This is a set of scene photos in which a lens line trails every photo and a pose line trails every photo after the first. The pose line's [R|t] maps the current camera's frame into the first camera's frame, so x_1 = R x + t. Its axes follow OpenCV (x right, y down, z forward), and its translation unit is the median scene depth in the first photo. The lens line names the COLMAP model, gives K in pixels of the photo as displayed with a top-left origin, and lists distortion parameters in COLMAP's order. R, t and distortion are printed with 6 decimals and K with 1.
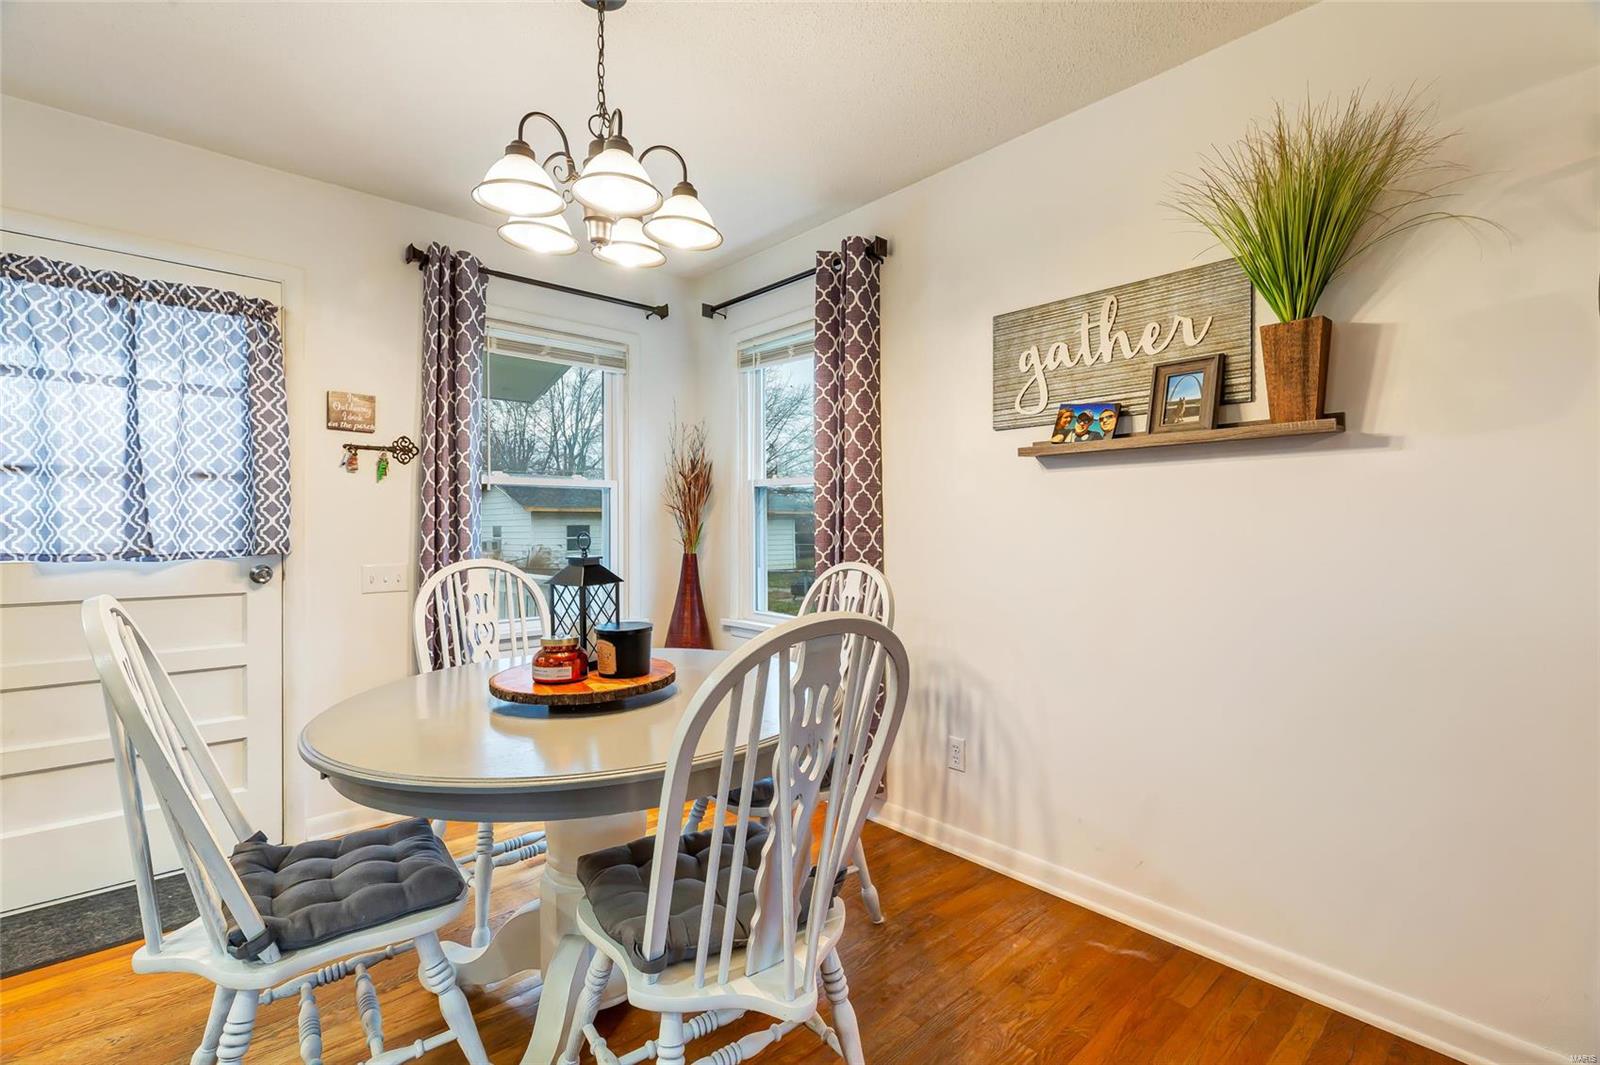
lens RADIAL K [[724.2, 0, 804.7], [0, 724.2, 527.3], [0, 0, 1]] dist [0.004782, -0.000124]
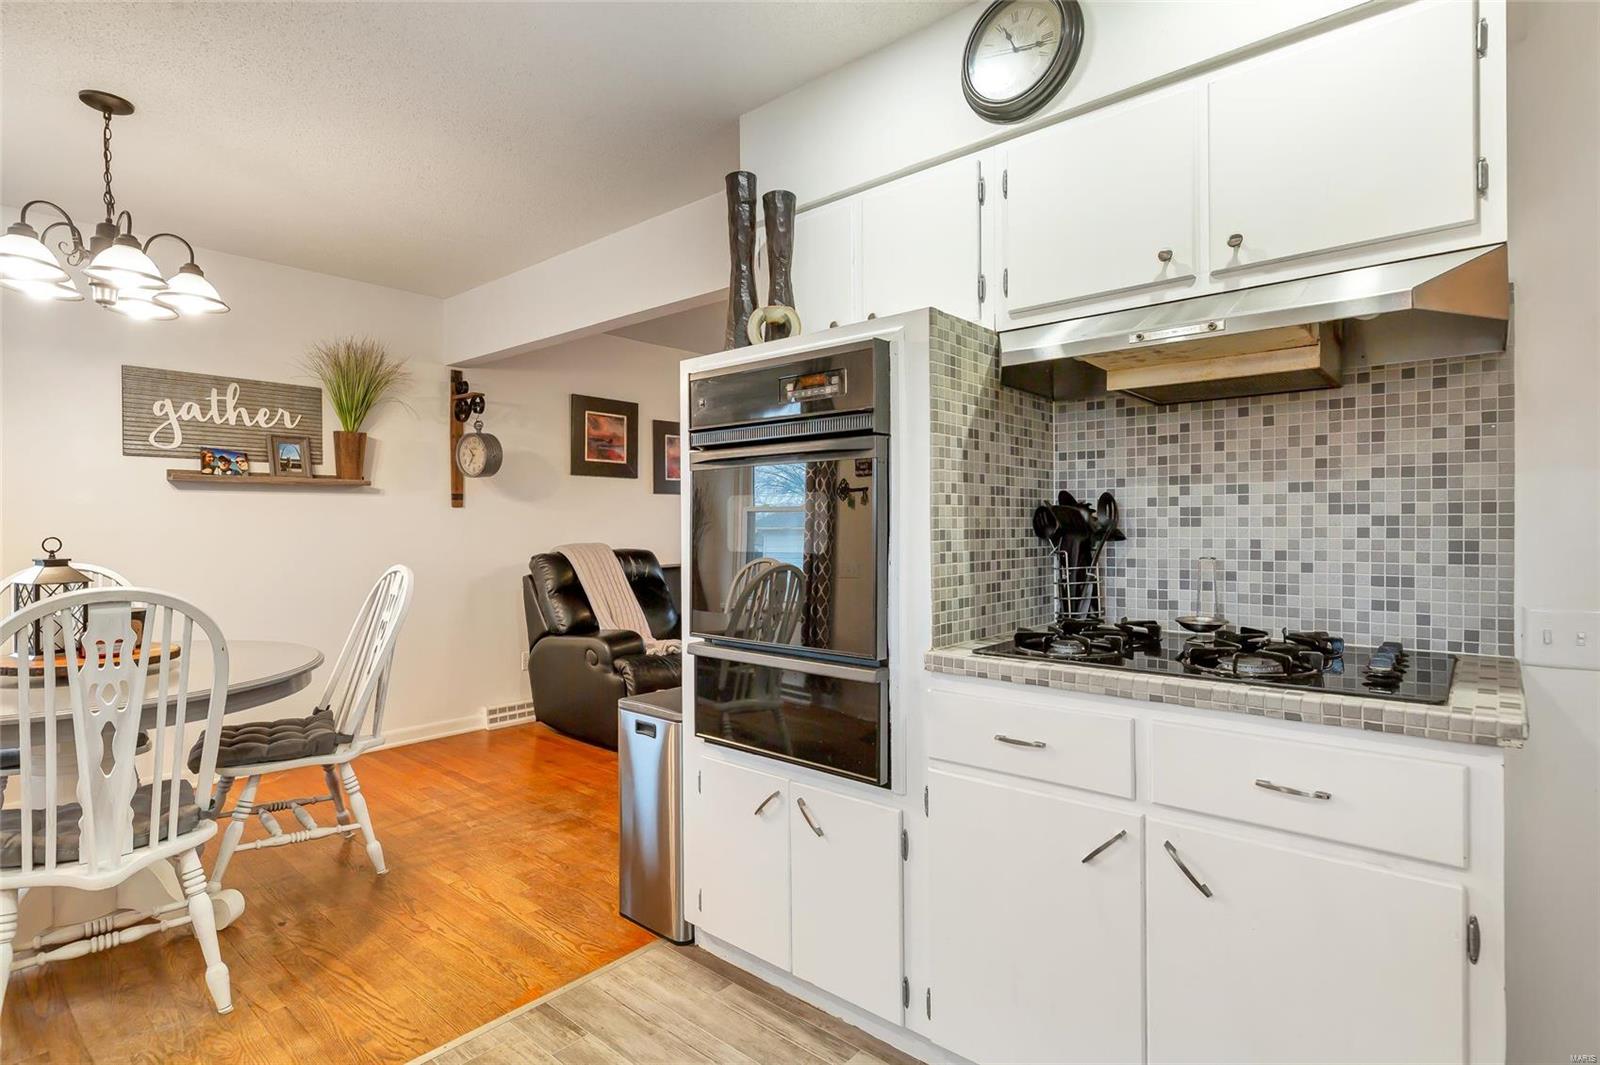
lens RADIAL K [[799.3, 0, 801.3], [0, 799.3, 530.5], [0, 0, 1]] dist [-0.004316, 0.000367]
pose [[-0.115715, -0.005574, 0.993267, -1.310285], [0.006953, 0.999955, 0.006422, -0.002545], [-0.993258, 0.007649, -0.115671, -0.015022]]
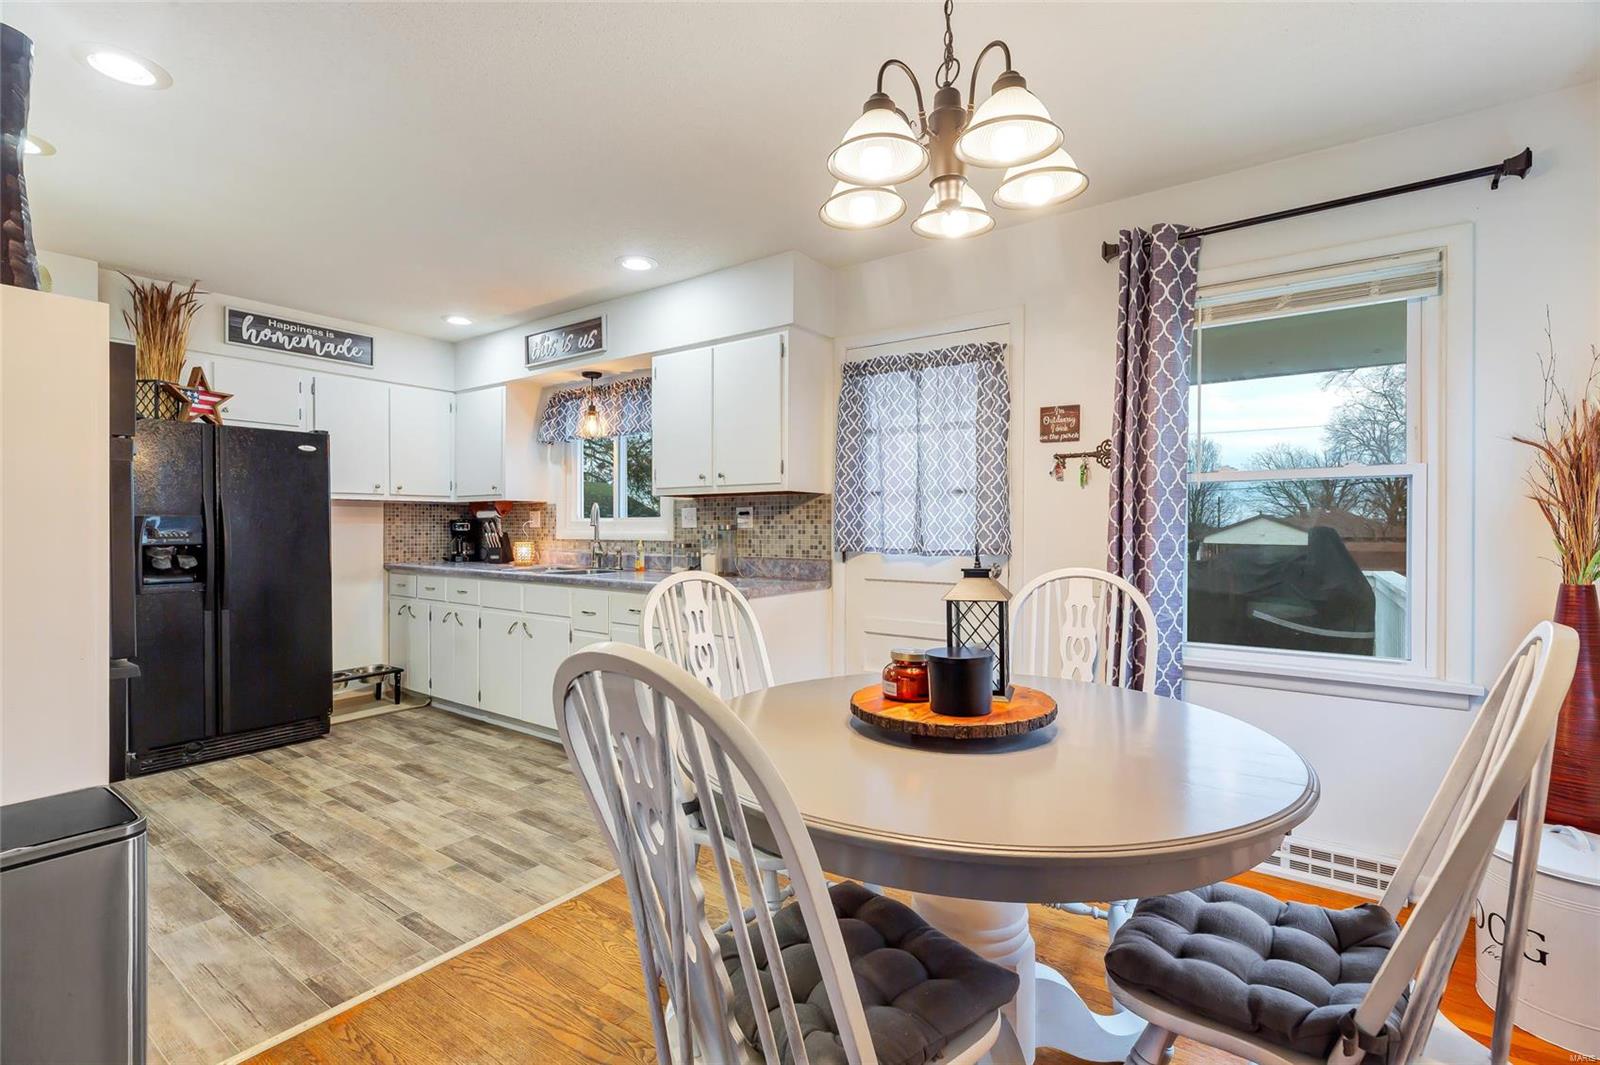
lens RADIAL K [[724.2, 0, 798.5], [0, 724.2, 530.0], [0, 0, 1]] dist [0.004782, -0.000124]
pose [[0.198575, 0.004358, -0.980076, 0.400067], [-0.004795, 0.999982, 0.003475, -0.005690], [0.980074, 0.004009, 0.198593, 0.486075]]
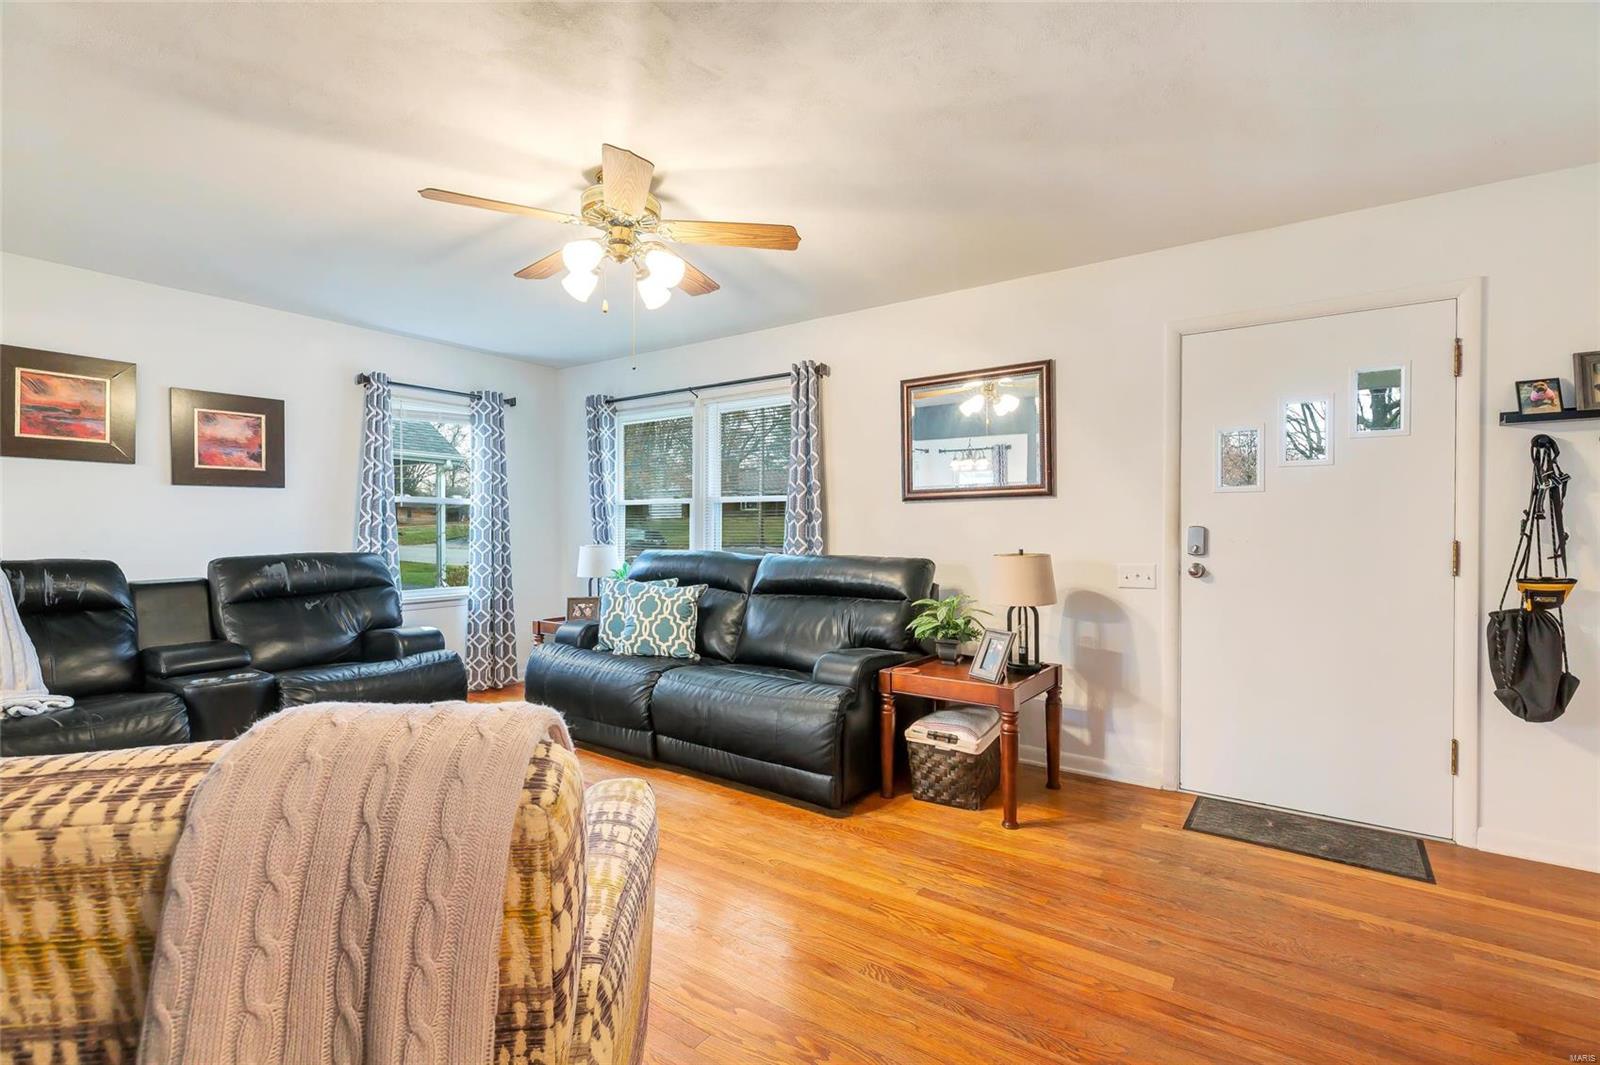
lens RADIAL K [[724.2, 0, 808.0], [0, 724.2, 532.9], [0, 0, 1]] dist [0.004782, -0.000124]
pose [[-0.212394, -0.007923, 0.977152, -0.812422], [0.000681, 0.999966, 0.008256, -0.003405], [-0.977184, 0.002419, -0.212382, -0.908457]]
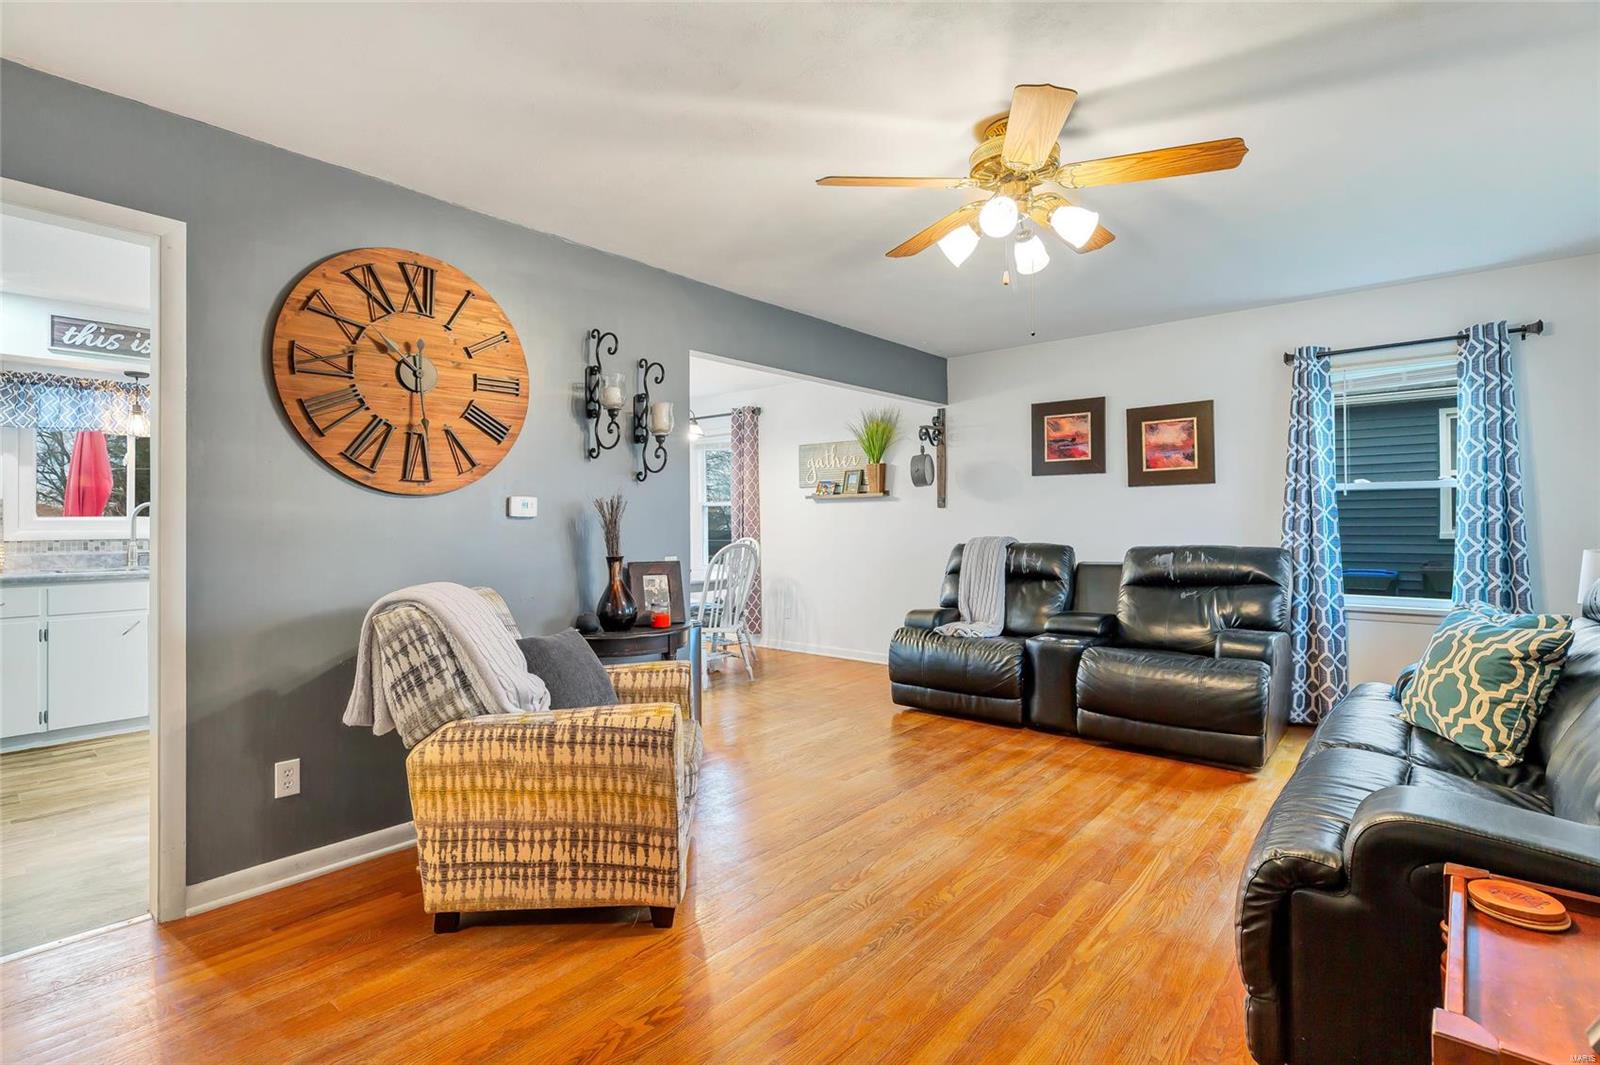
lens RADIAL K [[762.2, 0, 804.4], [0, 762.2, 516.9], [0, 0, 1]] dist [-0.000559, 0.000786]
pose [[0.991996, -0.004112, 0.126203, -0.079639], [0.005424, 0.999935, -0.010055, 0.001571], [-0.126154, 0.010659, 0.991953, -1.862090]]
